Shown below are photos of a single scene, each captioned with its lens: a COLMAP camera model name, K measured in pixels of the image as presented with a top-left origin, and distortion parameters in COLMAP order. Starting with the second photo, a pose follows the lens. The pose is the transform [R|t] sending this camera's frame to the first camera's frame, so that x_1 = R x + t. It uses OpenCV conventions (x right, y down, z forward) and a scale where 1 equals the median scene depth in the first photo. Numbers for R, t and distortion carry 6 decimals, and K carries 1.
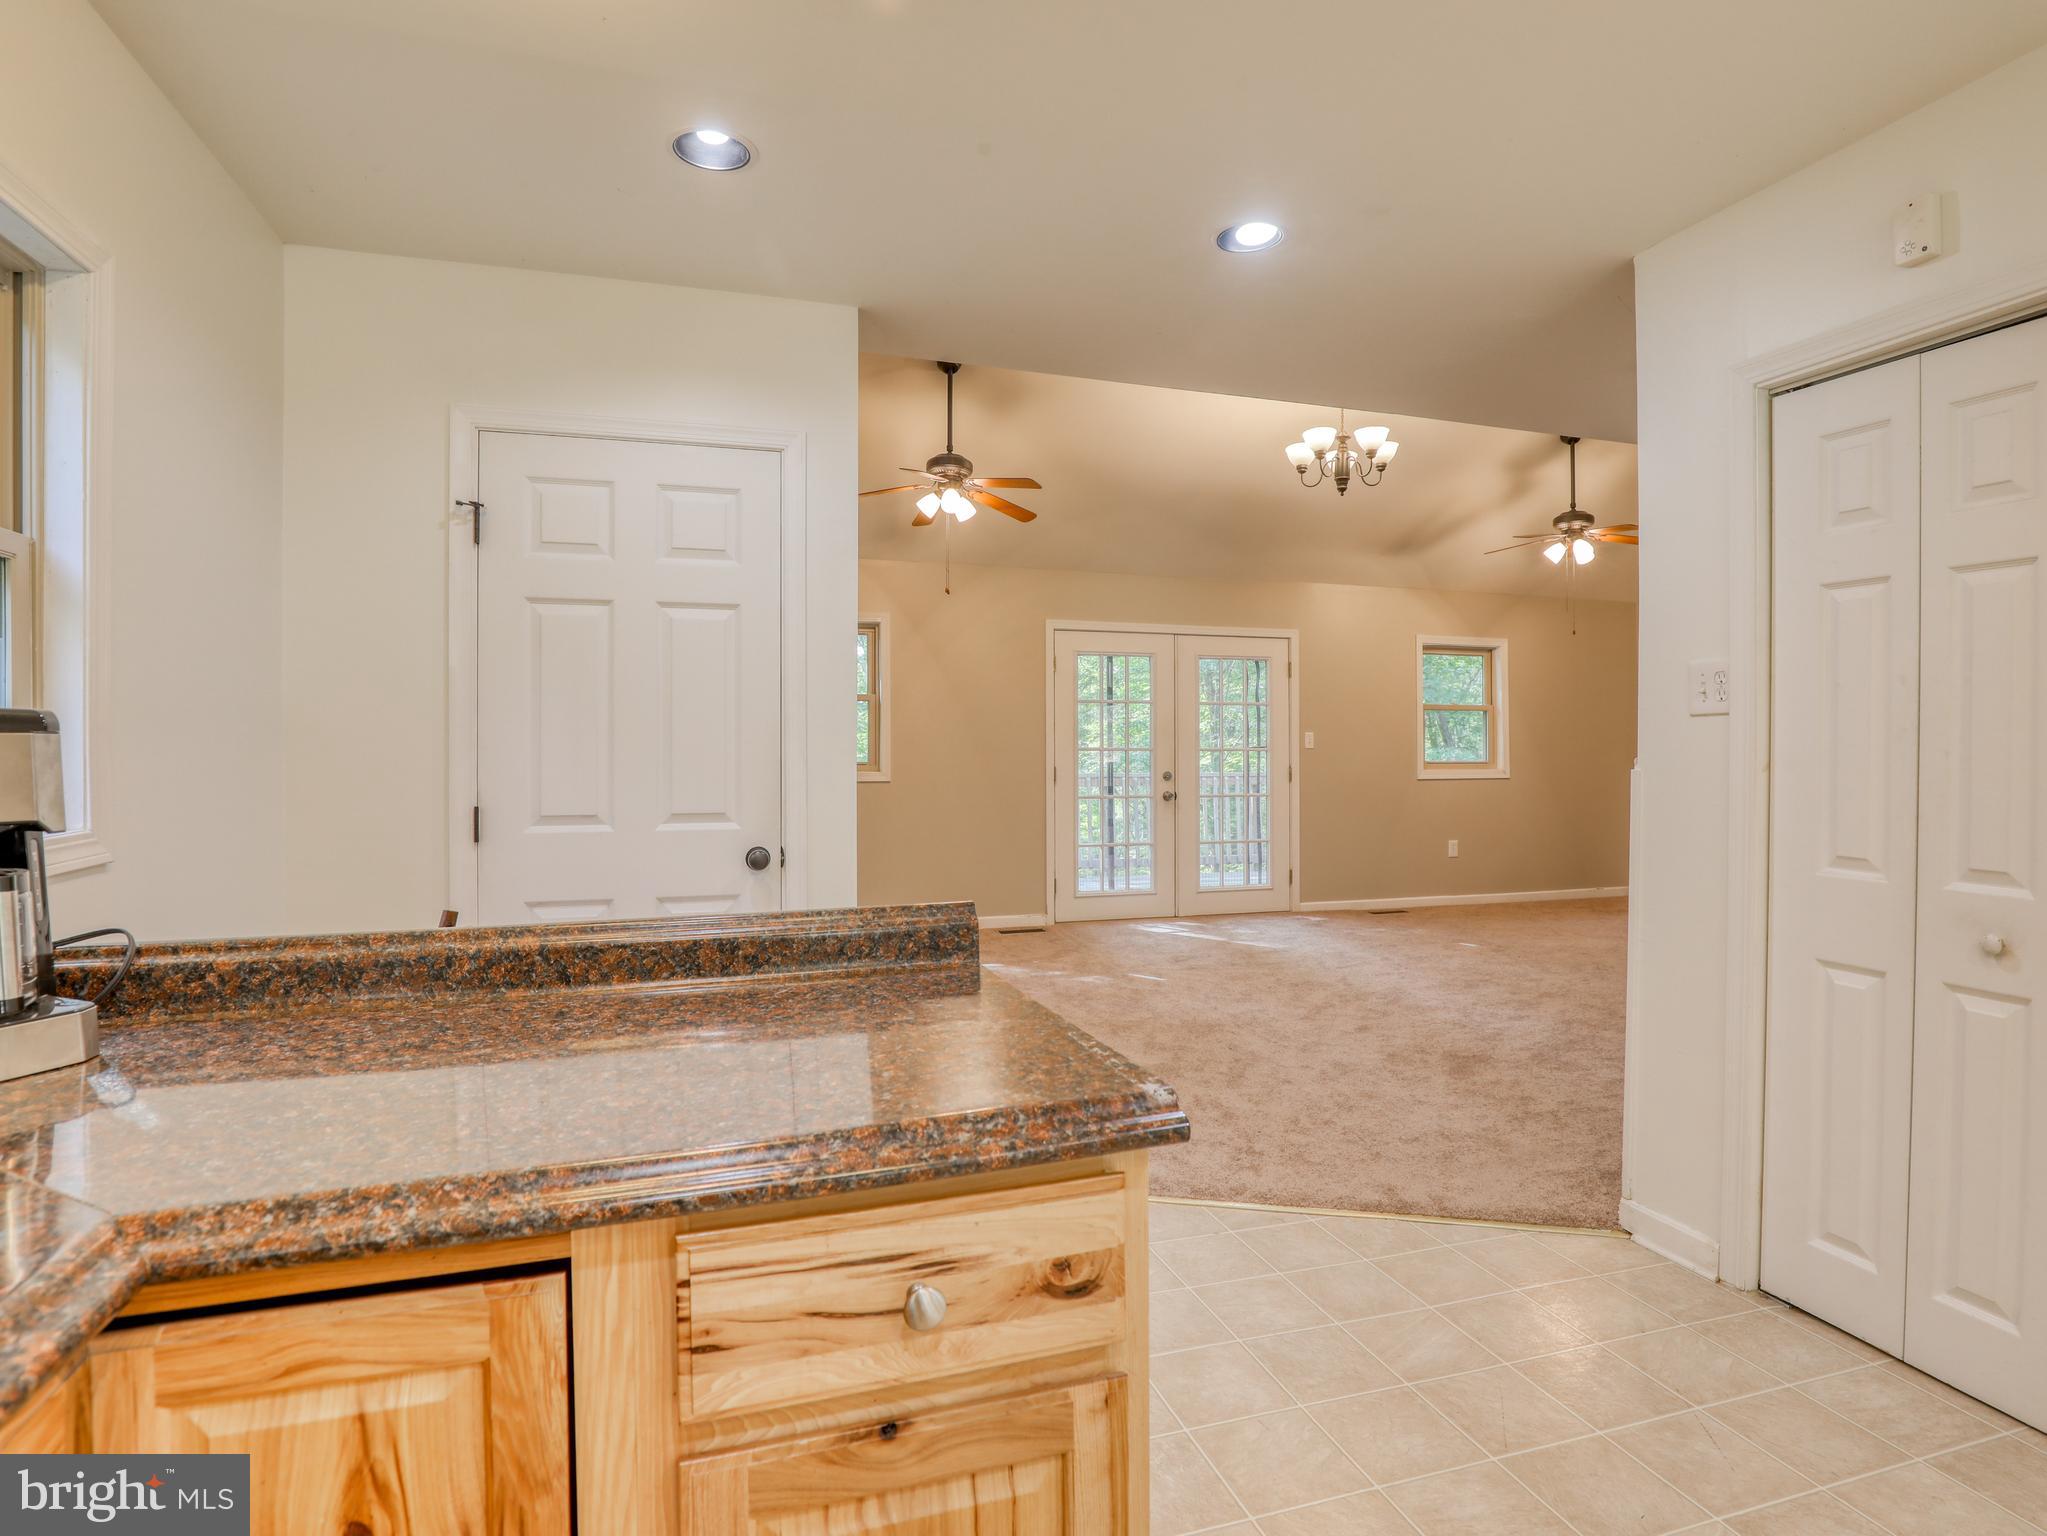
lens RADIAL K [[1062.9, 0, 1034.7], [0, 1062.9, 772.9], [0, 0, 1]] dist [-0.031898, 0.000169]
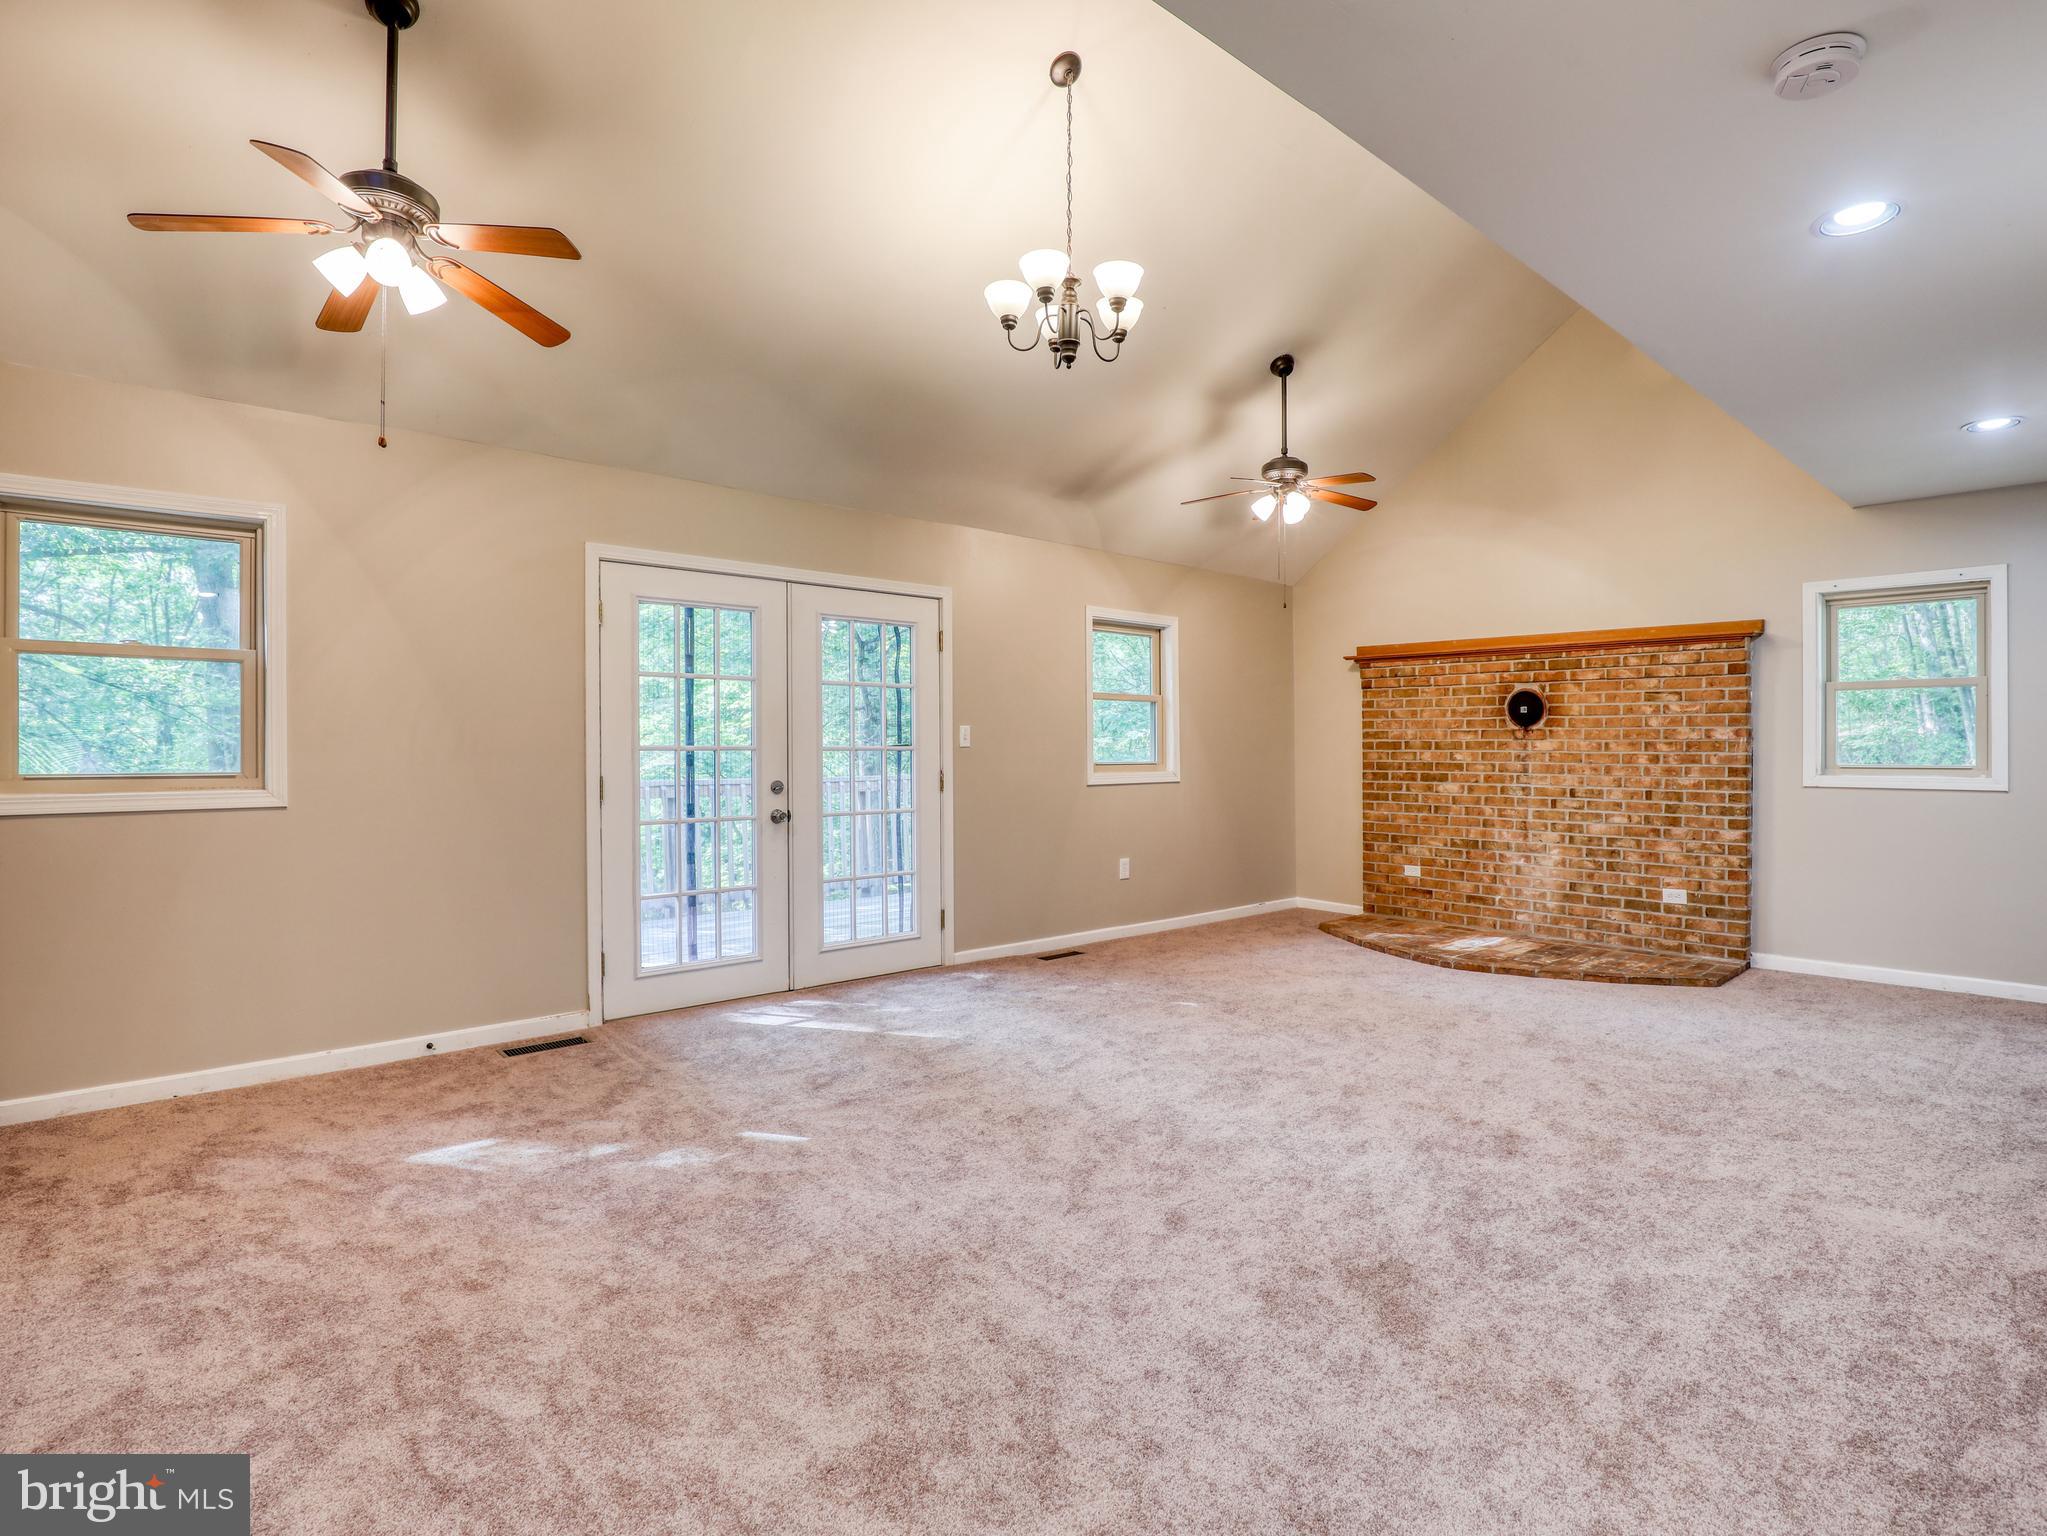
lens RADIAL K [[1023.8, 0, 1027.0], [0, 1023.8, 752.0], [0, 0, 1]] dist [-0.031783, 0.000634]
pose [[0.912399, -0.002673, 0.409294, 0.002282], [0.010063, 0.999823, -0.015904, -0.008259], [-0.409179, 0.018629, 0.912264, 0.359526]]
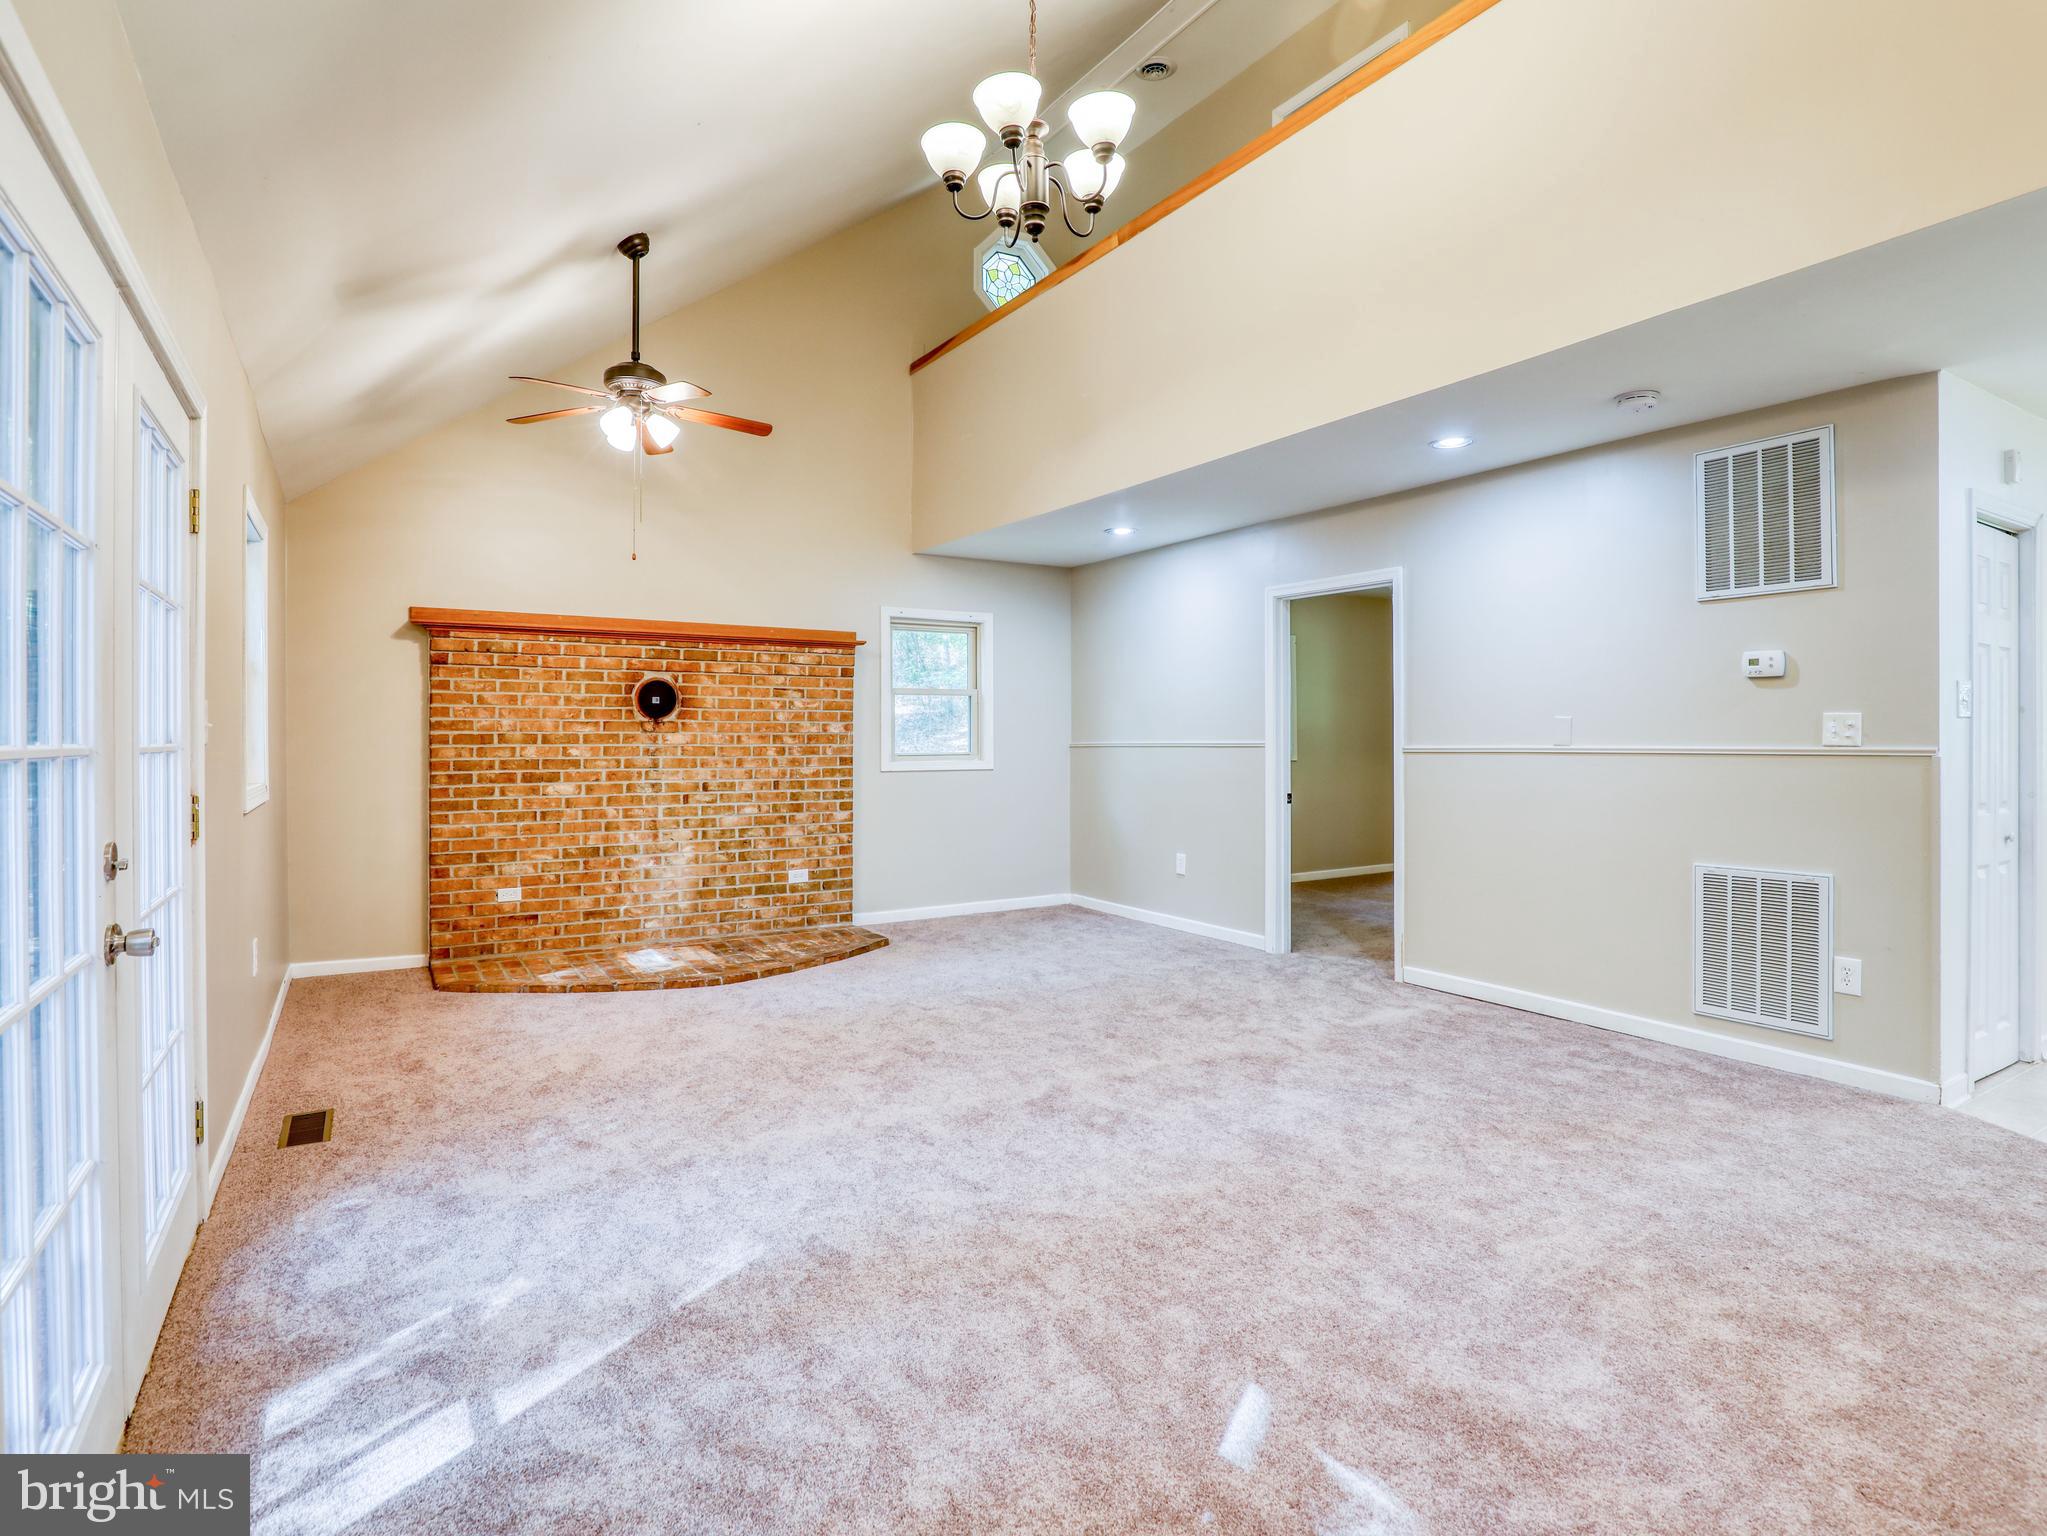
lens RADIAL K [[1090.6, 0, 1015.6], [0, 1090.6, 727.5], [0, 0, 1]] dist [-0.032115, 0.002111]
pose [[-0.225673, 0.006881, 0.974179, -0.170366], [0.024777, 0.999692, -0.001322, -0.024882], [-0.973888, 0.023838, -0.225774, 0.924404]]
